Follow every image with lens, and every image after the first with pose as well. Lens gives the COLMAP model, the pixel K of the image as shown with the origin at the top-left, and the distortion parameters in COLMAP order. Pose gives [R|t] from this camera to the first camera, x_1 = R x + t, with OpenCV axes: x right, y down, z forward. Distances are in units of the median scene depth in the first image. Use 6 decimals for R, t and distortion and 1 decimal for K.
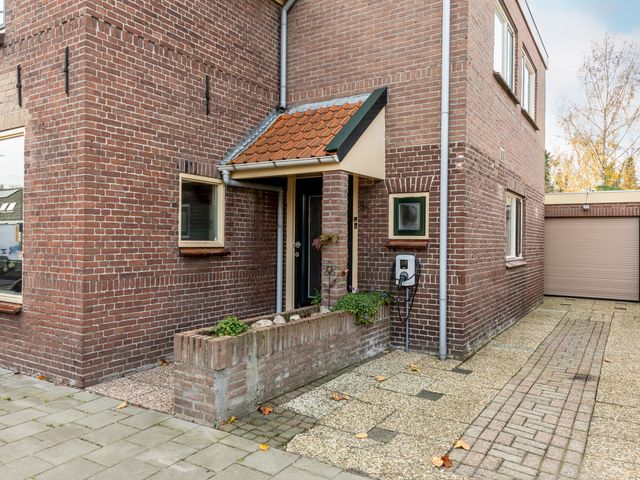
lens RADIAL K [[465.7, 0, 355.2], [0, 465.7, 216.4], [0, 0, 1]] dist [0.007036, 0.002225]
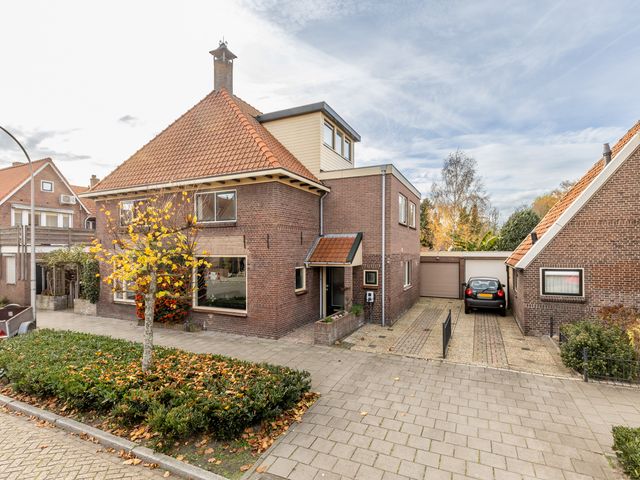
lens RADIAL K [[324.9, 0, 330.8], [0, 324.9, 243.5], [0, 0, 1]] dist [0.001250, 0.000617]
pose [[0.995855, -0.017838, 0.089193, -0.317370], [0.013903, 0.998910, 0.044553, -0.315002], [-0.089891, -0.043128, 0.995017, -1.000284]]
